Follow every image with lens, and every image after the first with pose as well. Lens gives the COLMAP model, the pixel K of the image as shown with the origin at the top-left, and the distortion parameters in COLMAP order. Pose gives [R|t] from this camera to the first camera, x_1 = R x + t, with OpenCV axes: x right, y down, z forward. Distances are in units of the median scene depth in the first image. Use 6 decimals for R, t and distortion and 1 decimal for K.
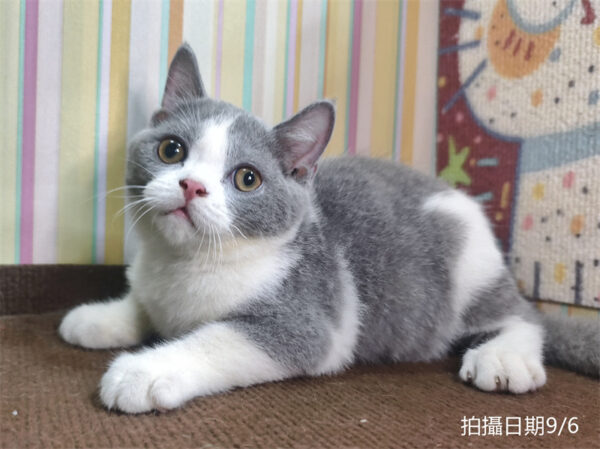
lens RADIAL K [[563.7, 0, 282.1], [0, 563.7, 243.1], [0, 0, 1]] dist [-0.005633, 0.011349]
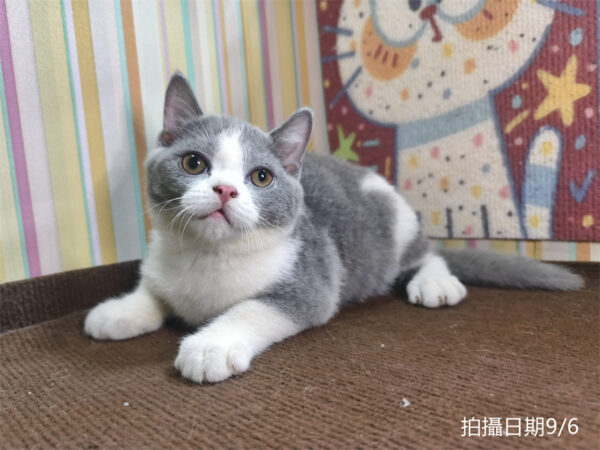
lens RADIAL K [[464.1, 0, 280.2], [0, 464.1, 237.9], [0, 0, 1]] dist [-0.011283, -0.000831]
pose [[0.940634, -0.150360, 0.304303, -0.246519], [0.129294, 0.987662, 0.088354, -0.051204], [-0.313834, -0.043764, 0.948469, -0.003378]]
